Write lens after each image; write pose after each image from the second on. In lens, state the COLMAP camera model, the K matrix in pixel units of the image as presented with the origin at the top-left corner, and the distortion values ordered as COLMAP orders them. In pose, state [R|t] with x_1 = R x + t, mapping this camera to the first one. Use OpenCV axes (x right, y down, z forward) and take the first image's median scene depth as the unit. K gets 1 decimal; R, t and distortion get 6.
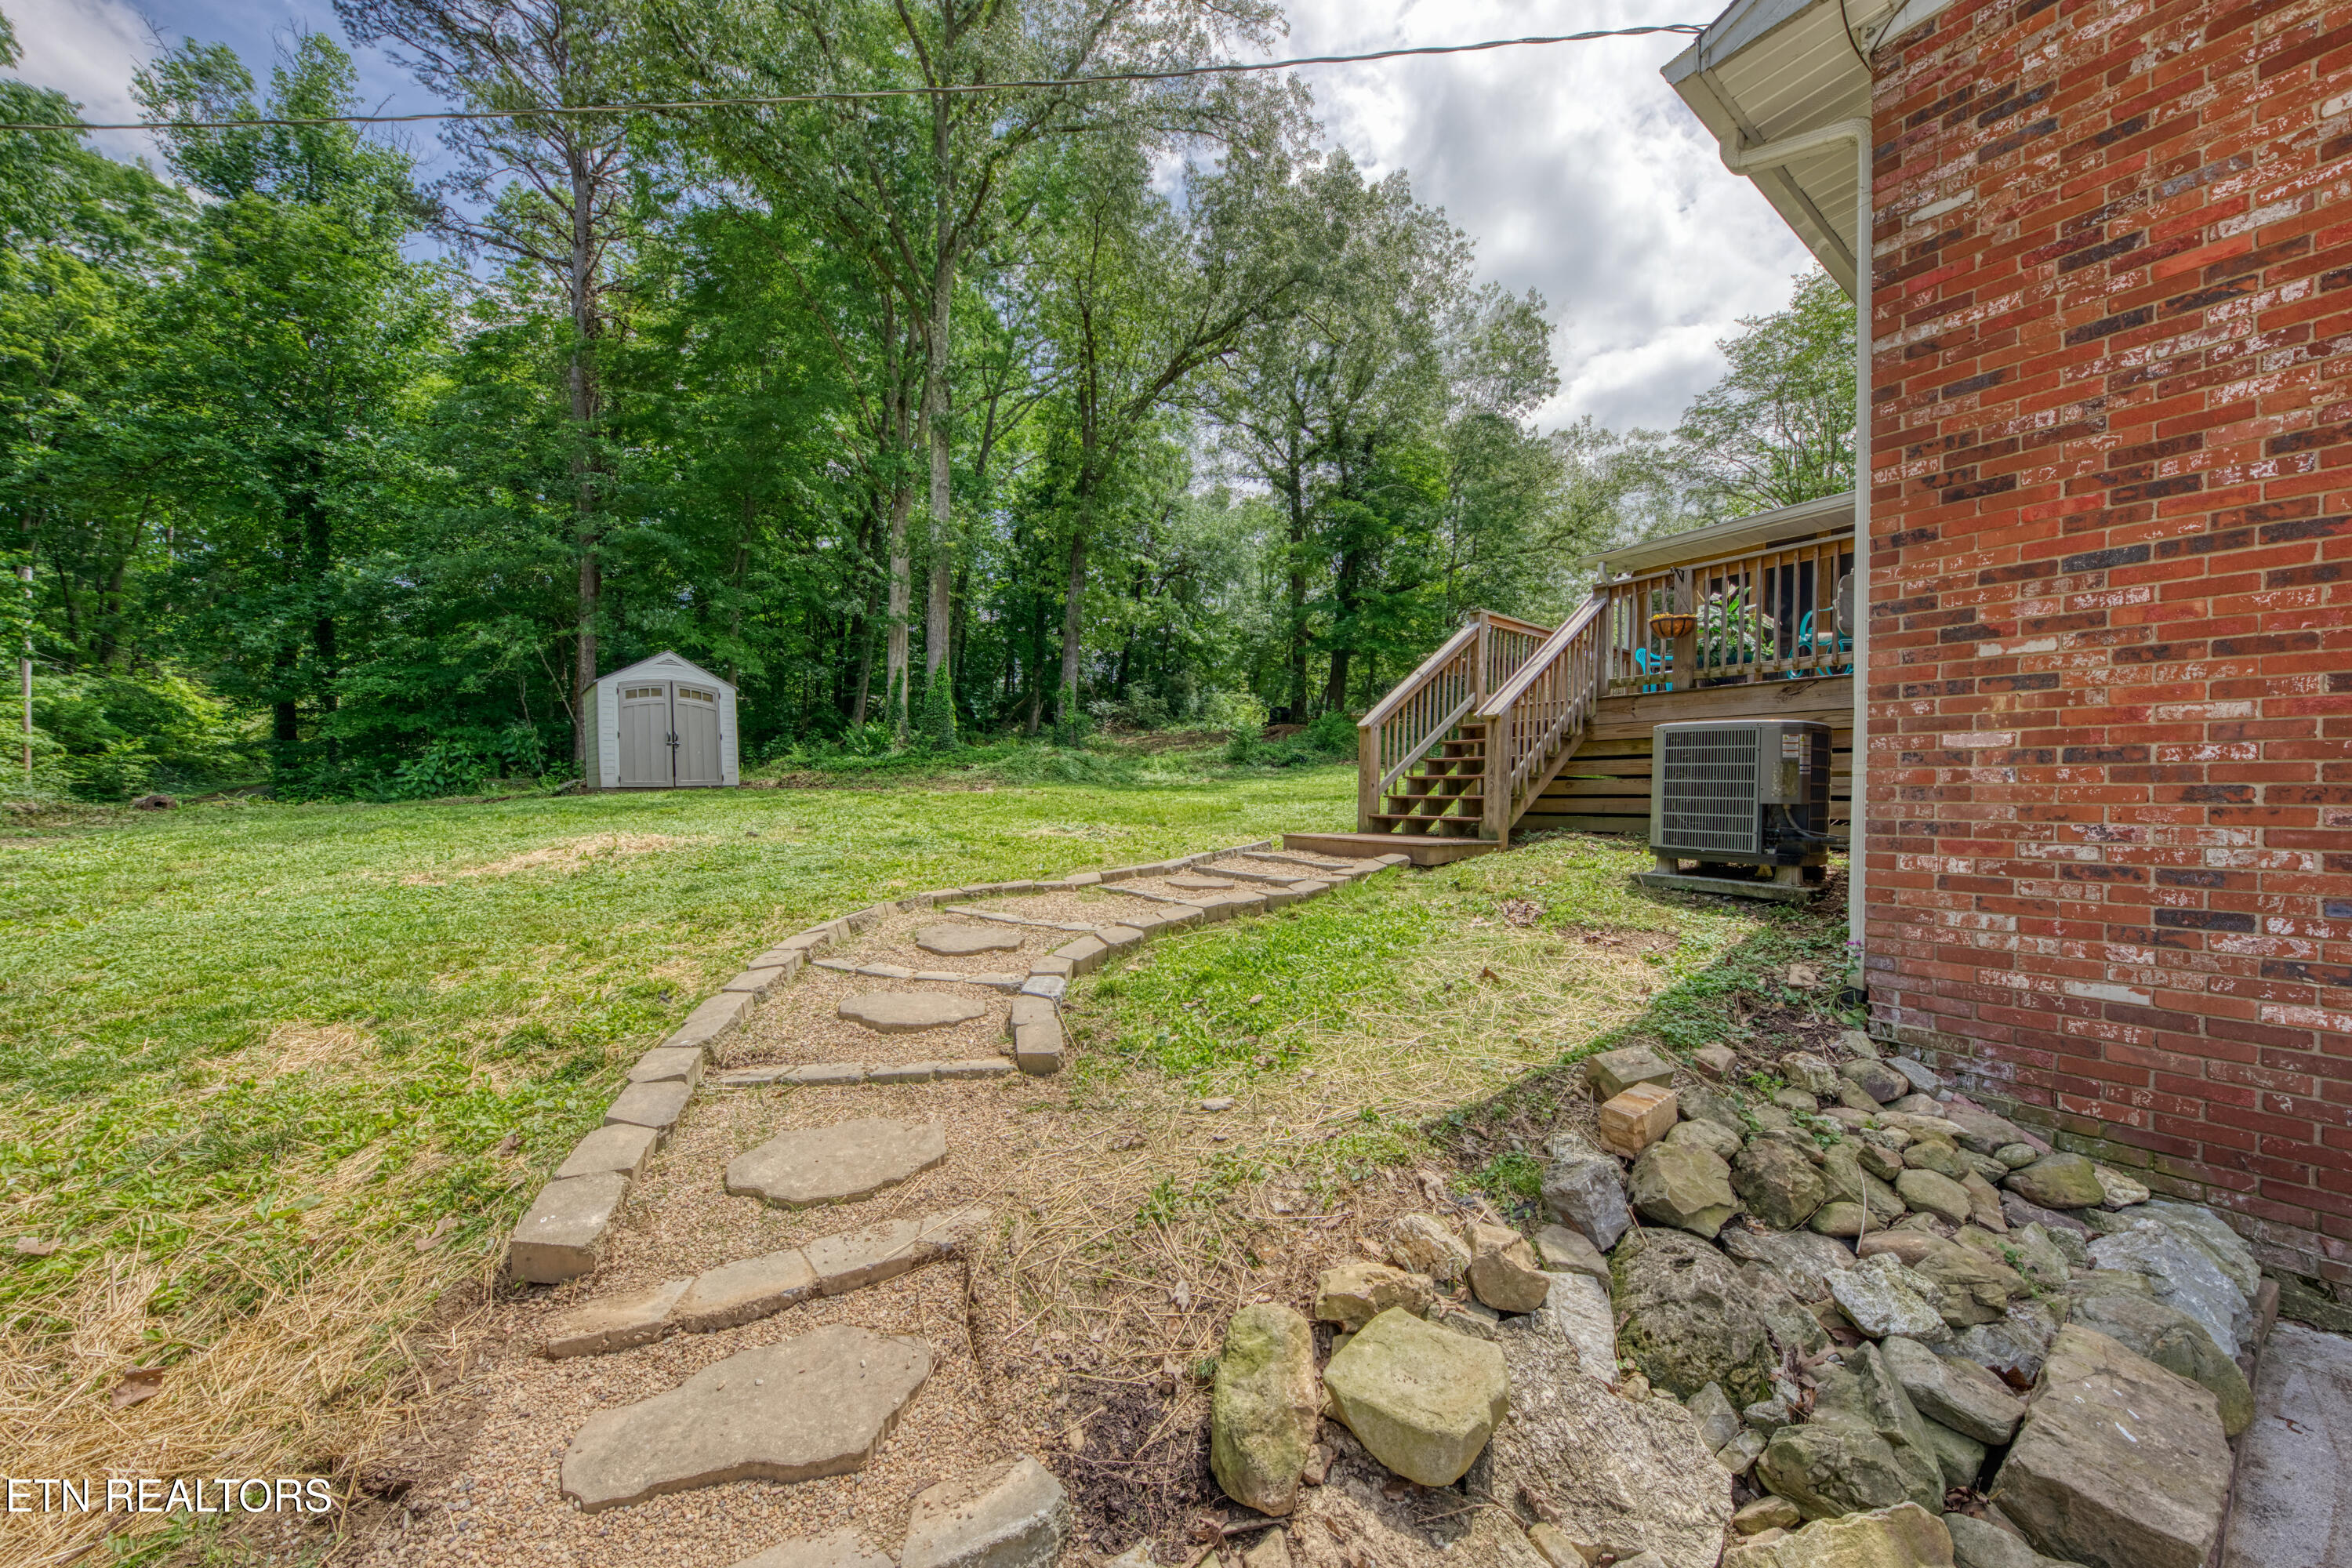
lens RADIAL K [[818.3, 0, 1188.3], [0, 818.3, 798.1], [0, 0, 1]] dist [-0.000779, -0.001817]
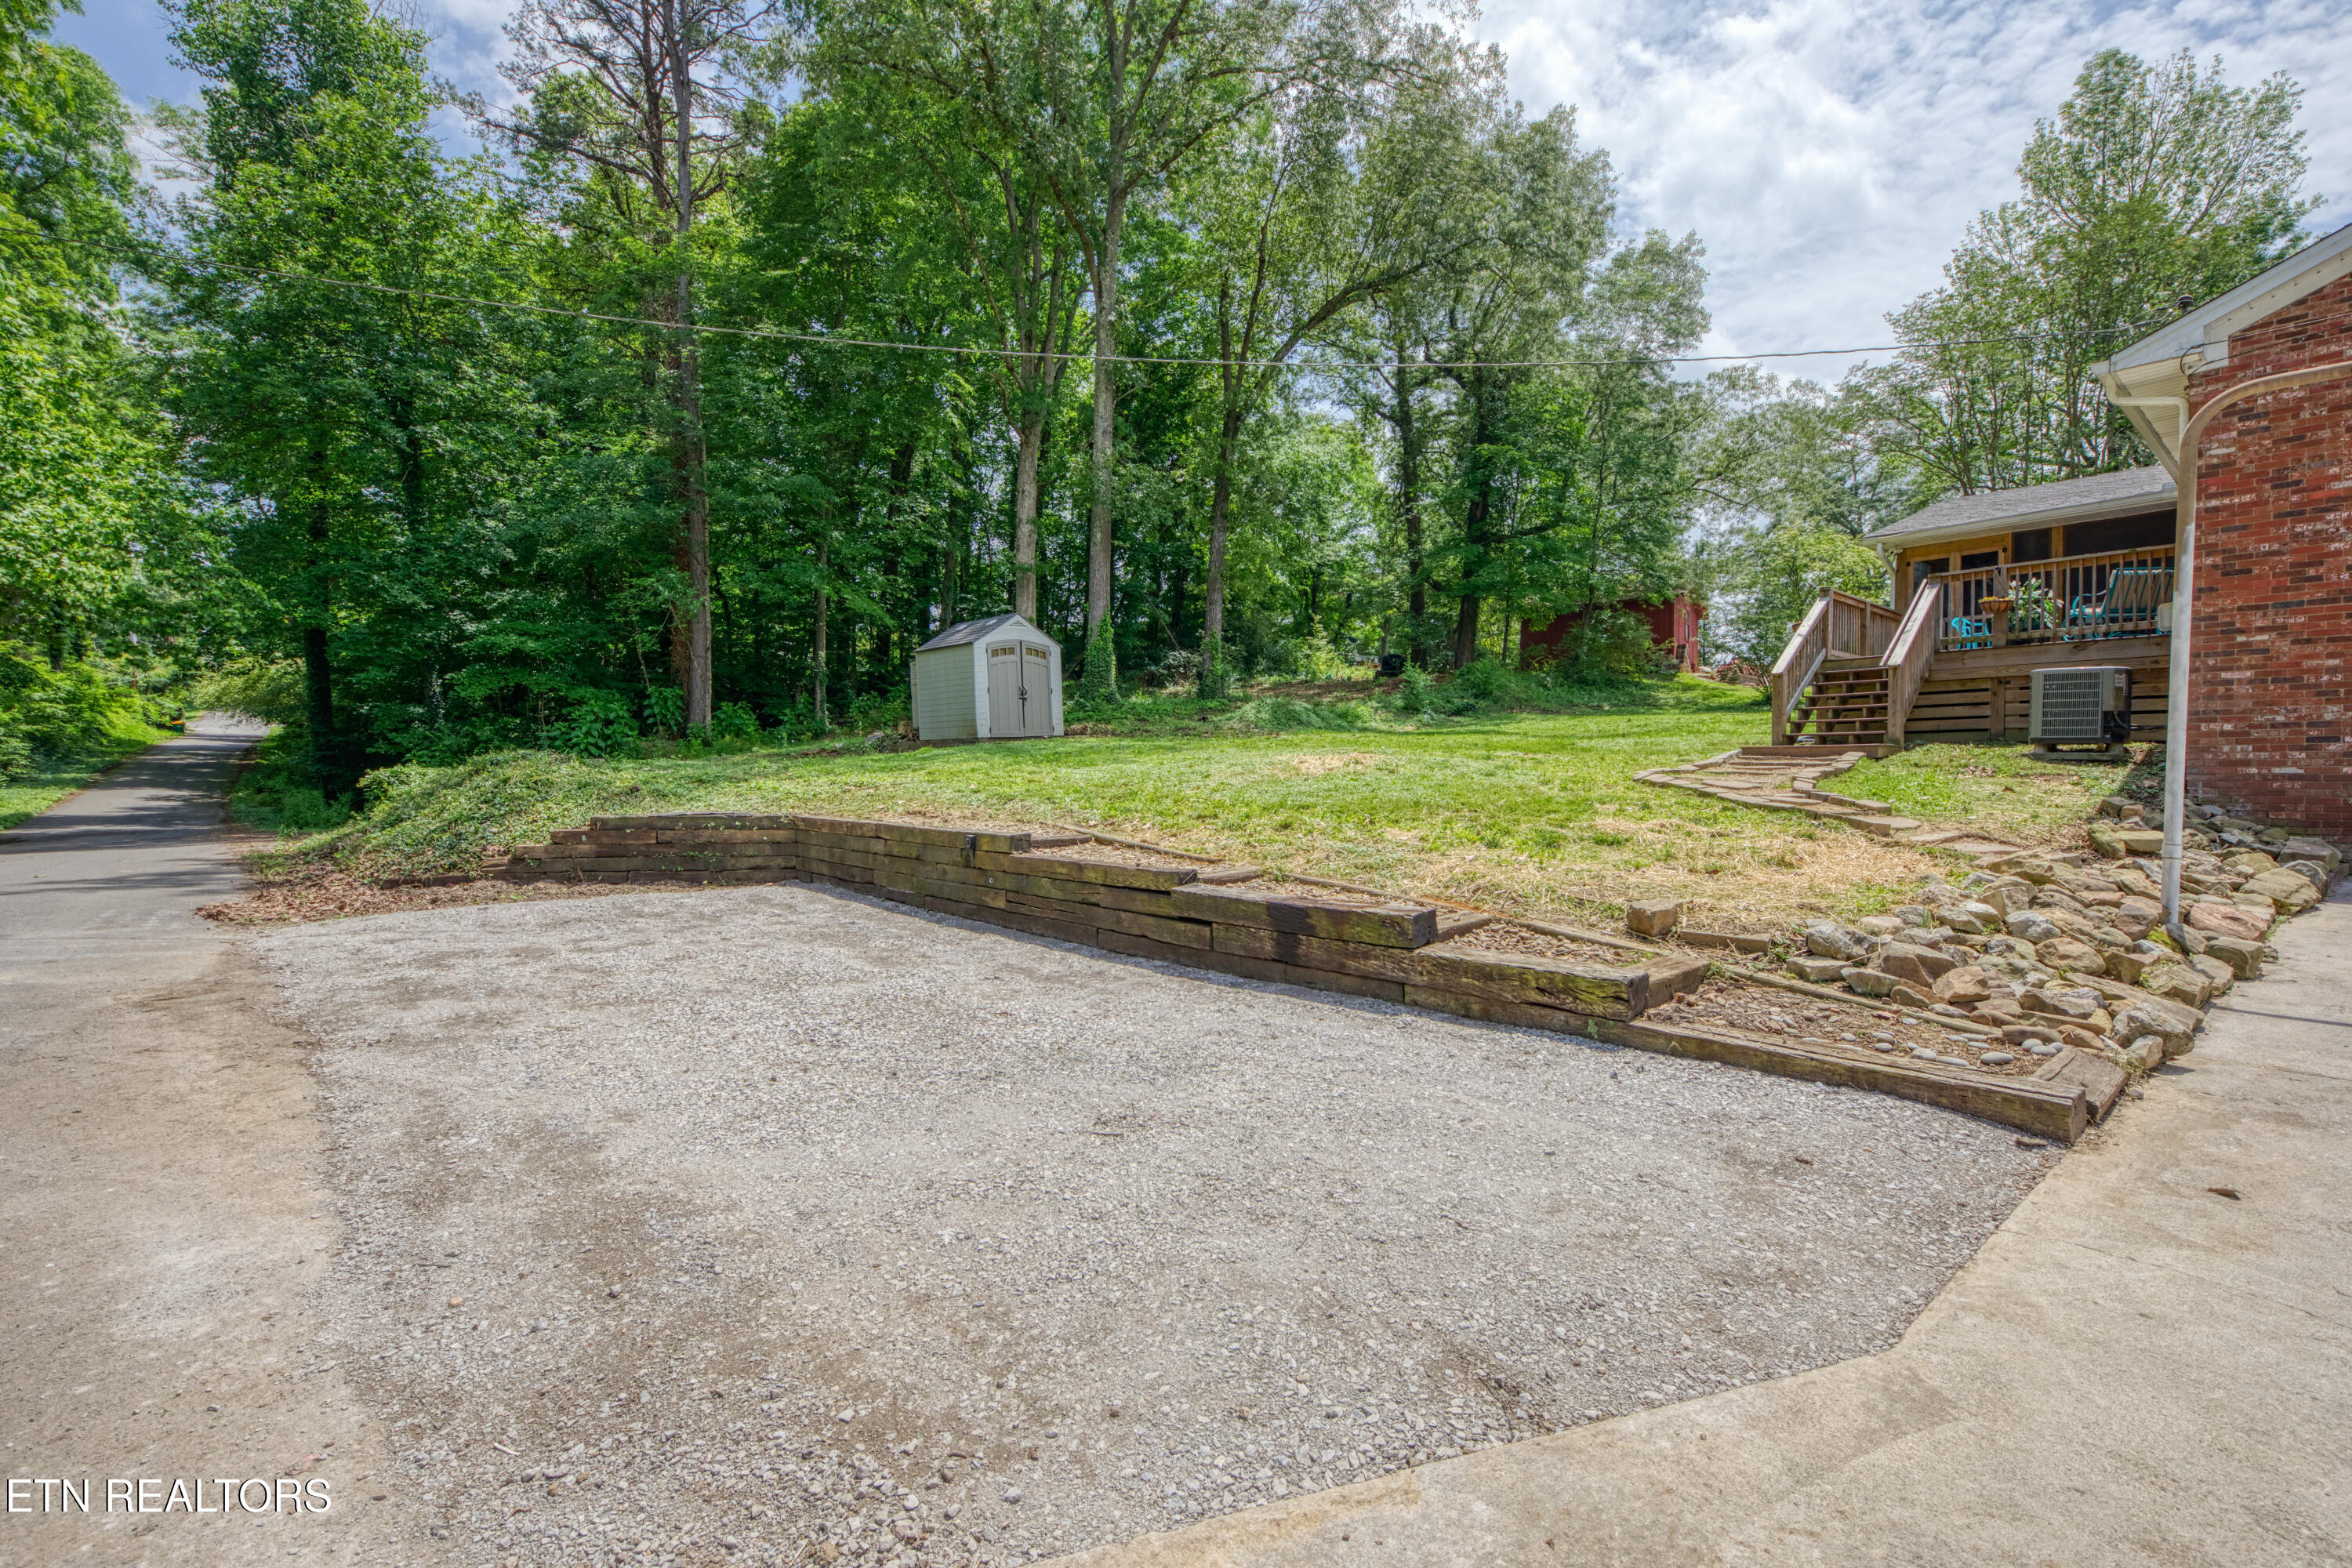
lens RADIAL K [[1013.1, 0, 1210.2], [0, 1013.1, 786.8], [0, 0, 1]] dist [0.004483, -0.000227]
pose [[0.997094, -0.021172, 0.073176, -1.200527], [0.019630, 0.999571, 0.021729, 0.070647], [-0.073605, -0.020230, 0.997082, -0.939361]]
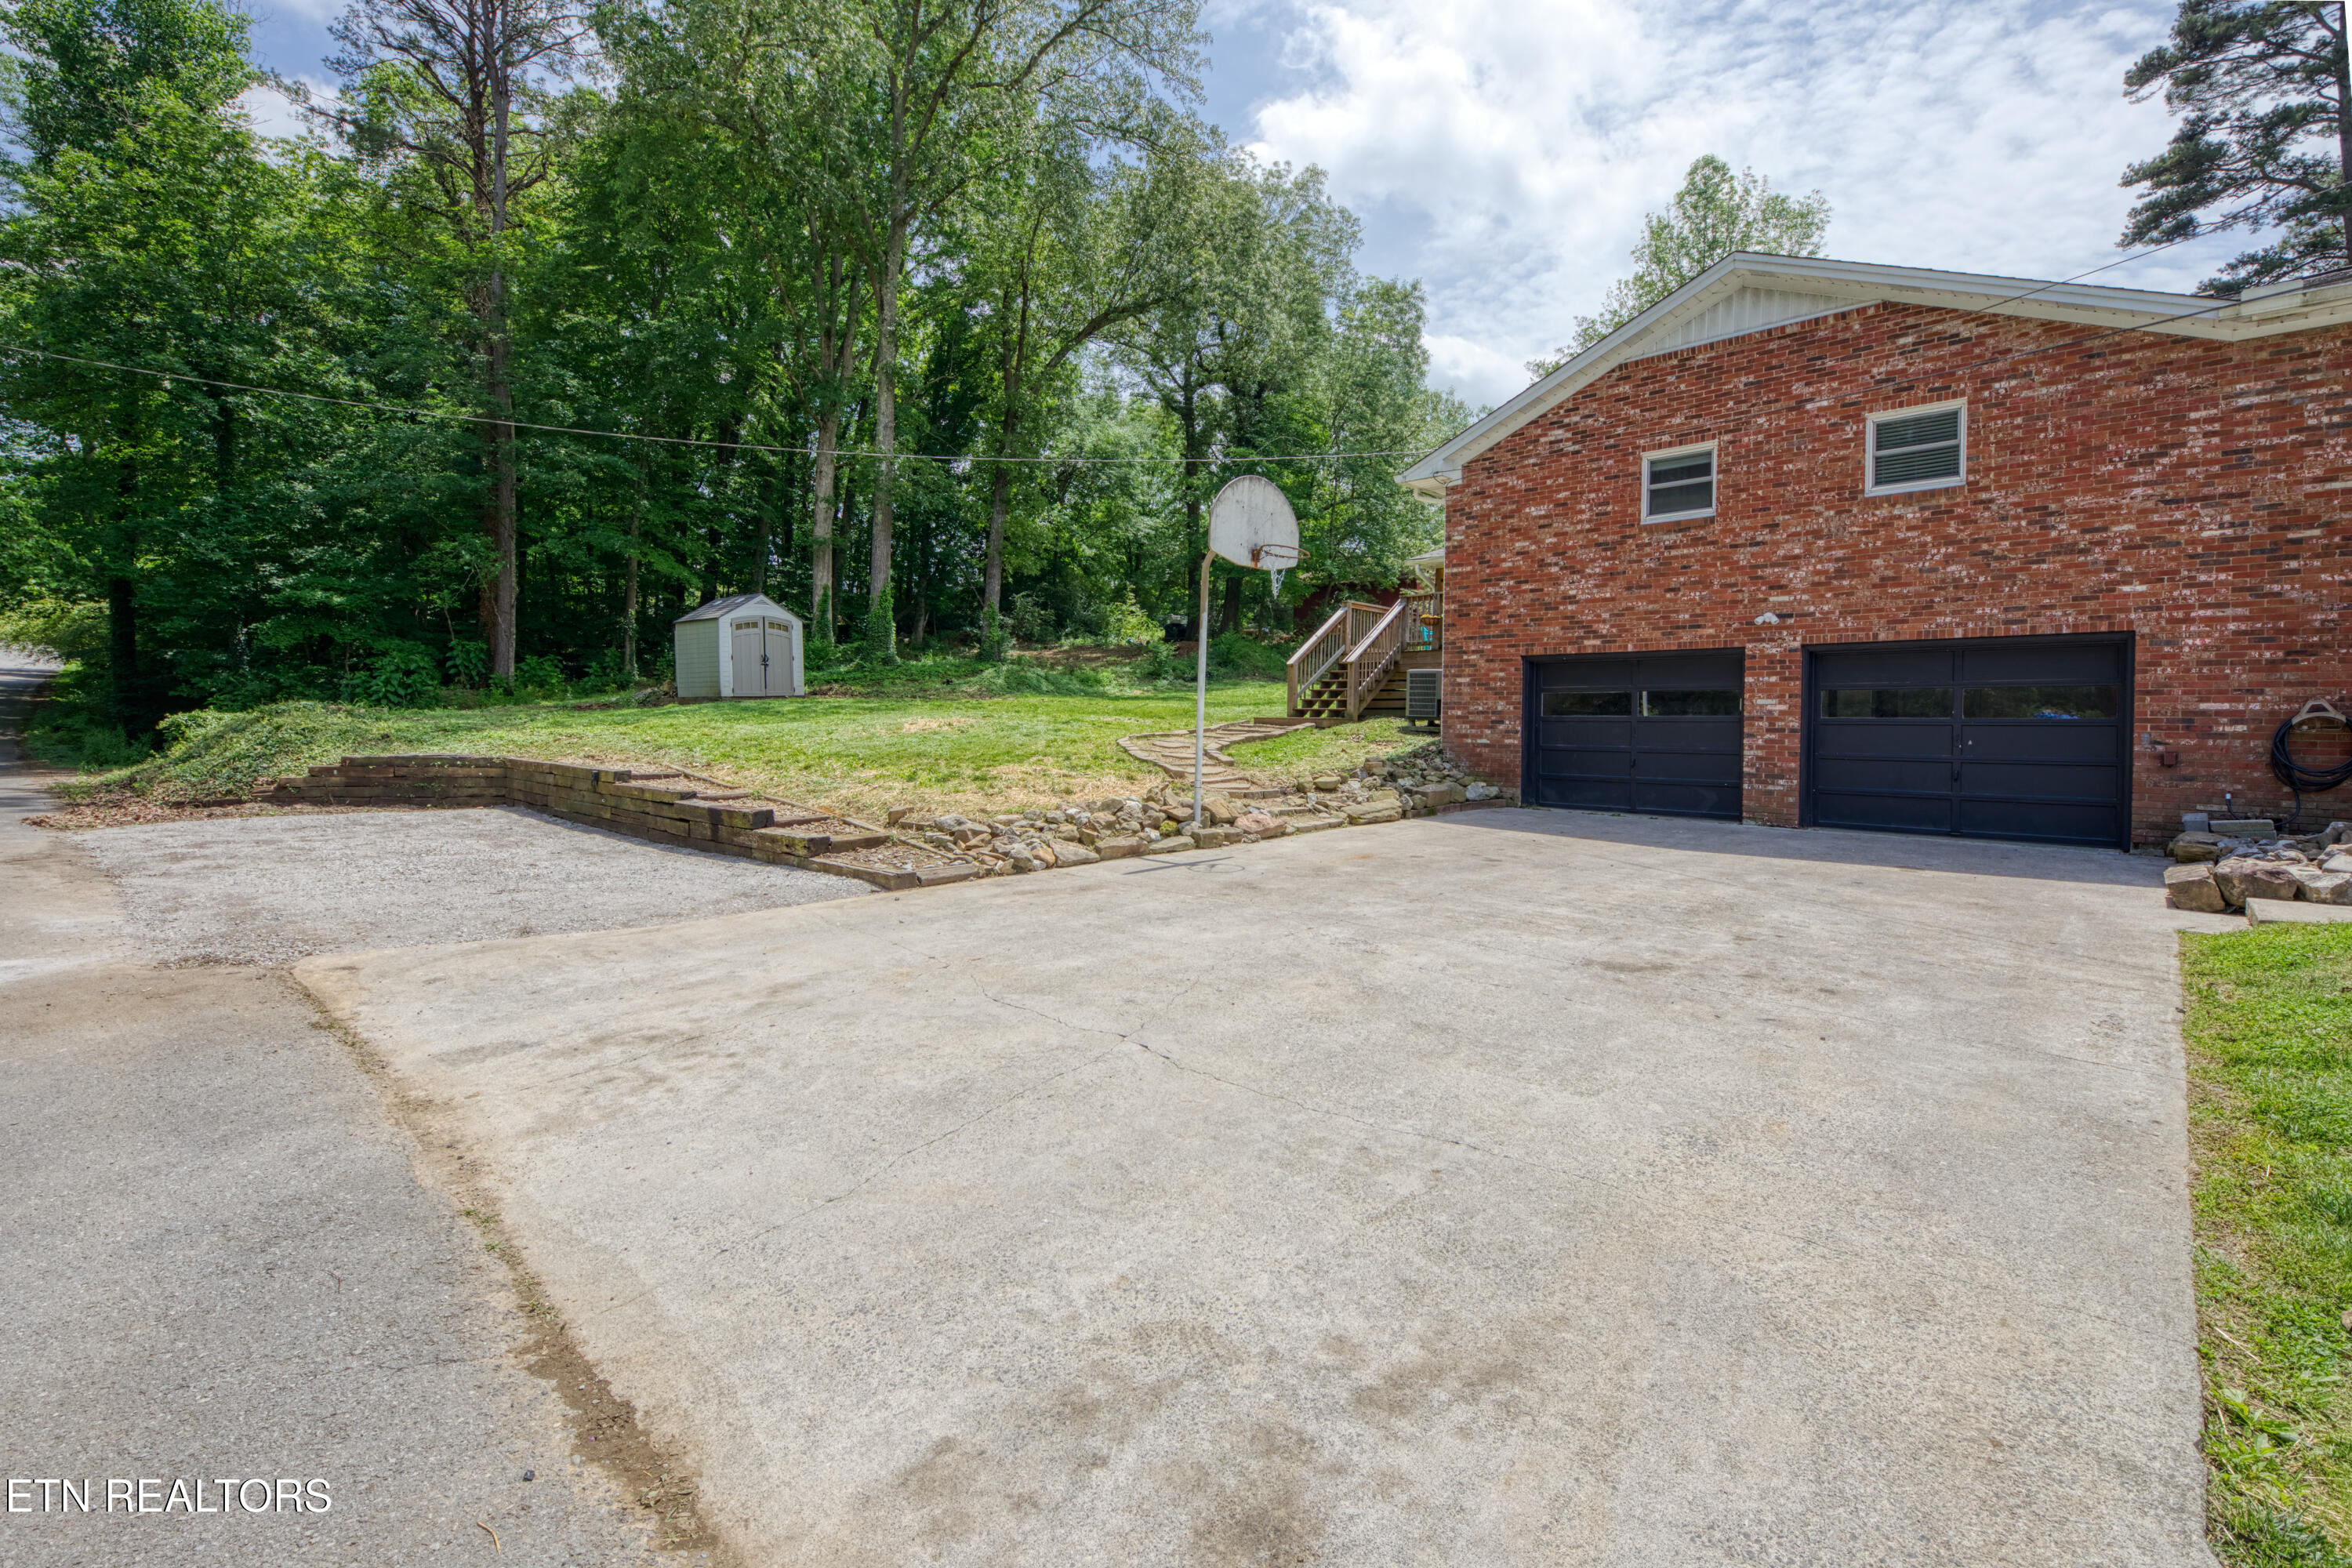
lens RADIAL K [[1003.2, 0, 1190.7], [0, 1003.2, 725.7], [0, 0, 1]] dist [0.010501, -0.006769]
pose [[0.985464, -0.003696, 0.169844, -0.572822], [0.002142, 0.999954, 0.009331, 0.050373], [-0.169870, -0.008831, 0.985427, -1.779931]]
